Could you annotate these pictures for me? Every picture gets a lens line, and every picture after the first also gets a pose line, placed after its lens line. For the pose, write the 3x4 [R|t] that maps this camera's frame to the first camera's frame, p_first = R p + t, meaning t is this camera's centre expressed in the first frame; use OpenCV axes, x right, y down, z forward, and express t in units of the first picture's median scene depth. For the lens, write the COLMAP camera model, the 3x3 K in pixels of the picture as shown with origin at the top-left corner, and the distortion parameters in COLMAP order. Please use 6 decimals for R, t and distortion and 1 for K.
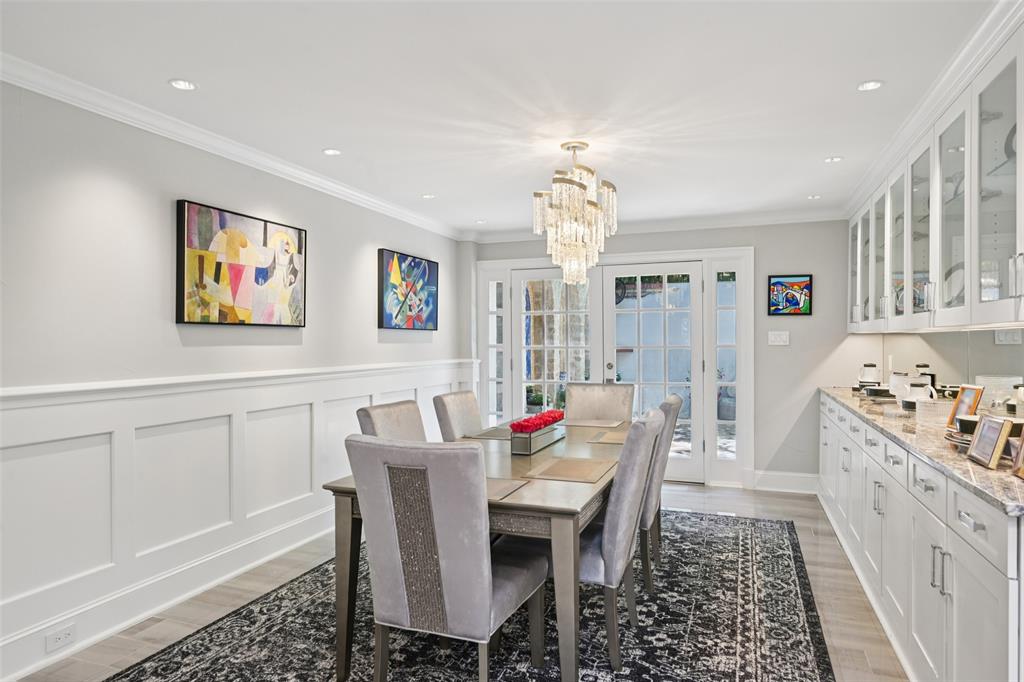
lens RADIAL K [[616.8, 0, 512.0], [0, 616.8, 341.0], [0, 0, 1]] dist [-0.002877, -0.000695]
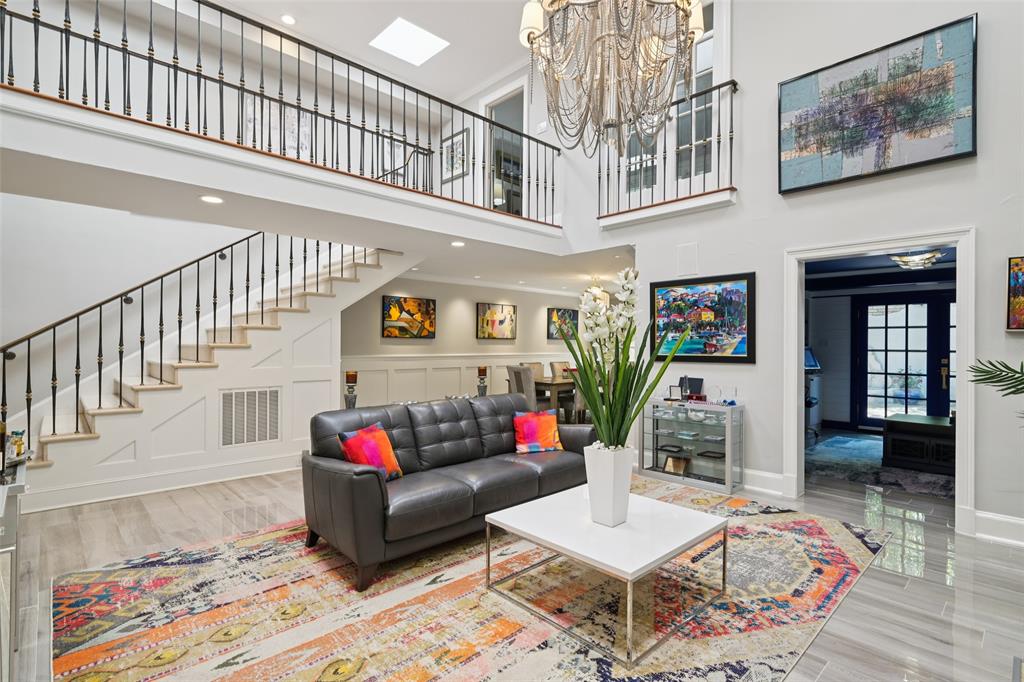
lens RADIAL K [[493.3, 0, 512.5], [0, 493.3, 347.9], [0, 0, 1]] dist [-0.008423, 0.000345]
pose [[0.898934, 0.011755, -0.437926, 0.667024], [-0.008637, 0.999921, 0.009112, -0.001165], [0.437999, -0.004409, 0.898965, -1.096601]]
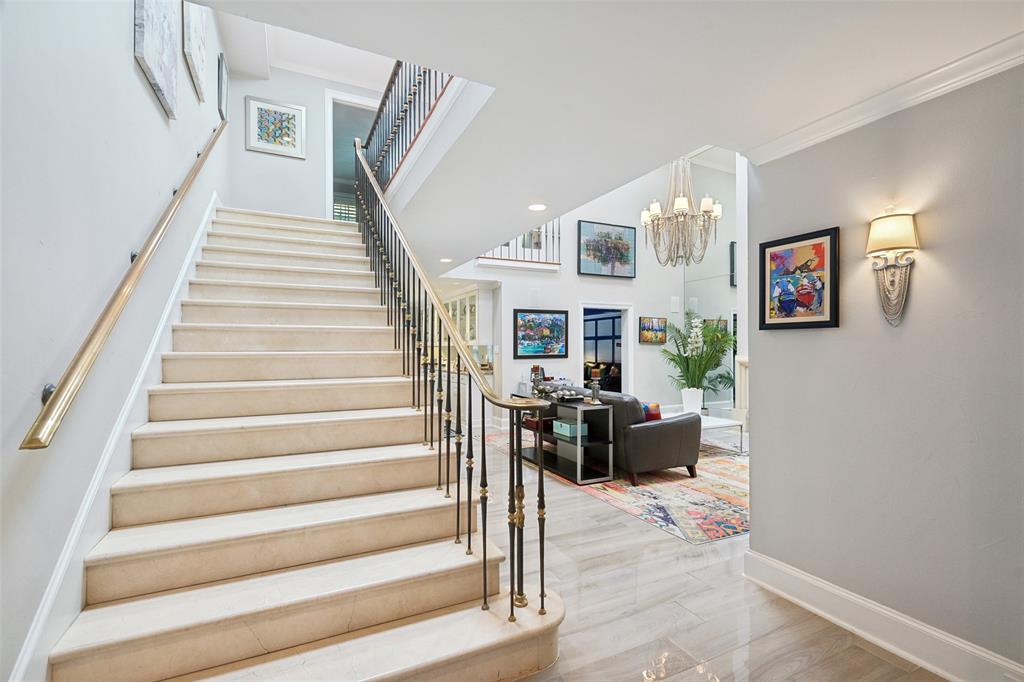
lens RADIAL K [[469.2, 0, 512.0], [0, 469.2, 341.0], [0, 0, 1]] dist [-0.001008, -0.000069]
pose [[0.690240, 0.012302, 0.723476, -0.962172], [-0.001109, 0.999872, -0.015944, -0.001200], [-0.723580, 0.010203, 0.690165, -1.094884]]
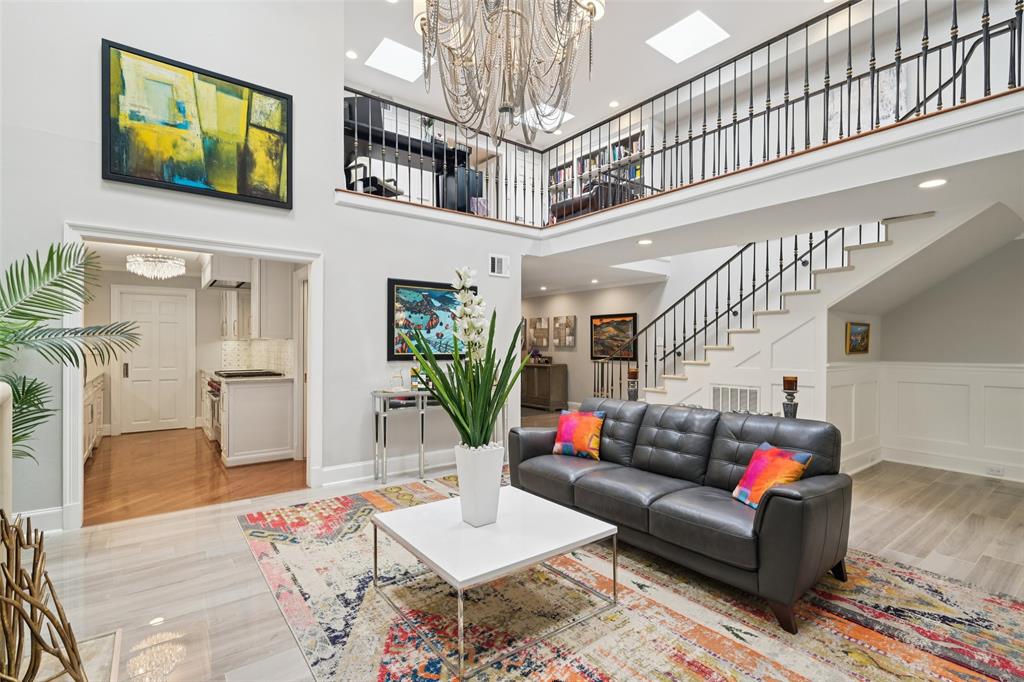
lens RADIAL K [[480.9, 0, 513.5], [0, 480.9, 337.1], [0, 0, 1]] dist [0.014124, -0.000180]
pose [[-0.531696, -0.008224, -0.846895, 1.009106], [0.001365, 0.999943, -0.010567, -0.005703], [0.846934, -0.006774, -0.531655, -0.113630]]
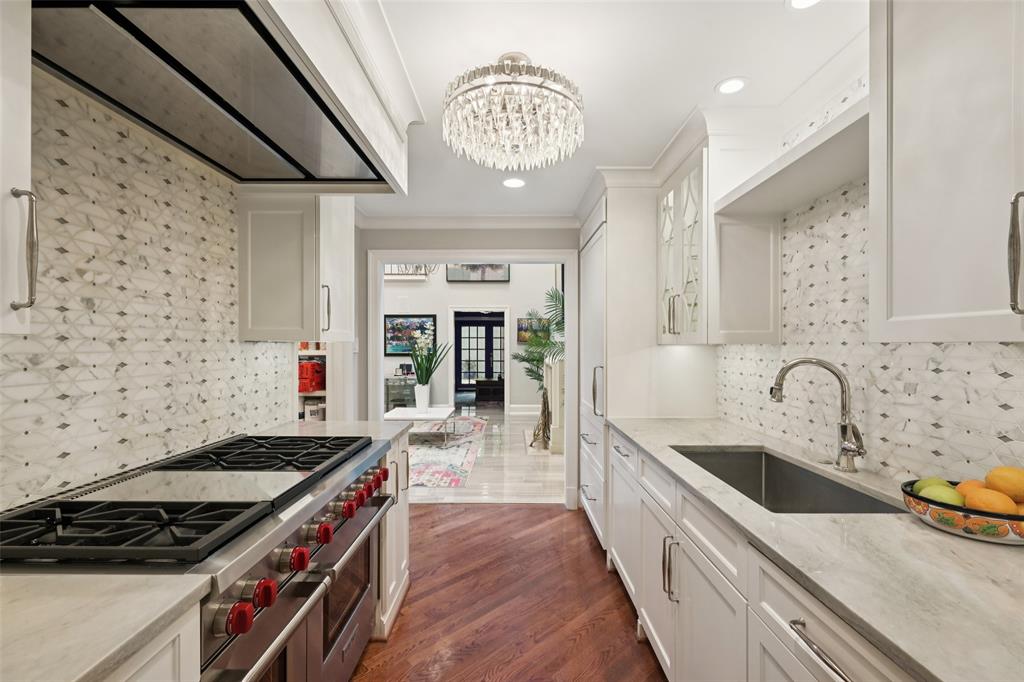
lens RADIAL K [[449.7, 0, 512.0], [0, 449.7, 341.0], [0, 0, 1]] dist [-0.000359, -0.000015]
pose [[0.936295, 0.008721, 0.351107, 0.244517], [-0.005070, 0.999923, -0.011317, -0.011605], [-0.351178, 0.008815, 0.936267, -2.071674]]
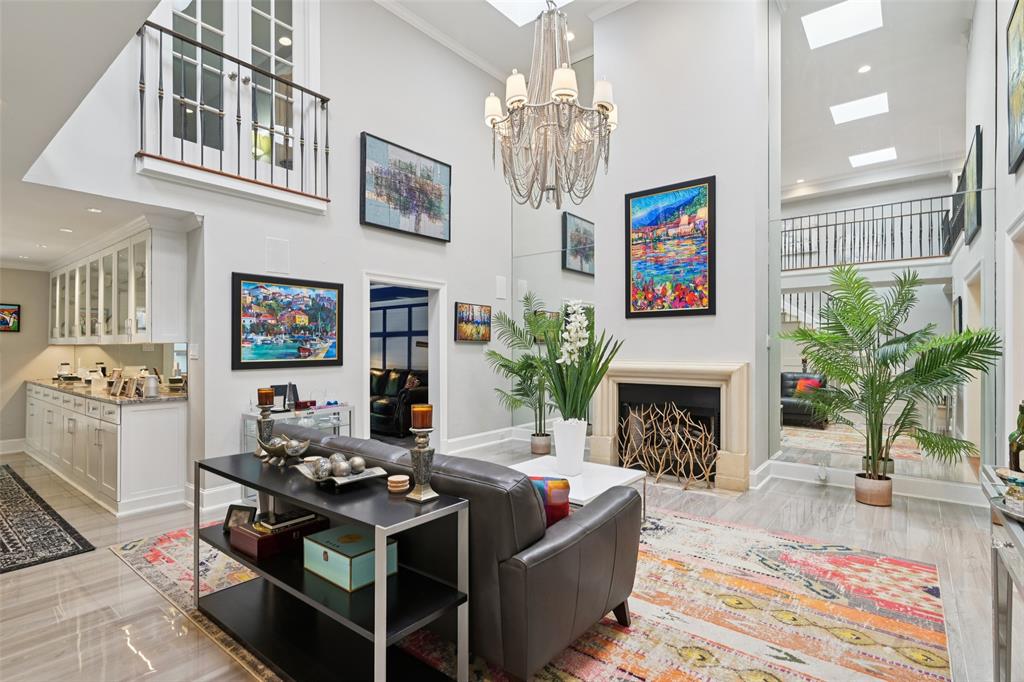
lens RADIAL K [[500.0, 0, 513.5], [0, 500.0, 349.0], [0, 0, 1]] dist [-0.000055, 0.000448]
pose [[0.306243, 0.001599, 0.951952, -0.391053], [-0.002018, 0.999997, -0.001030, -0.002092], [-0.951951, -0.001606, 0.306246, -0.662534]]
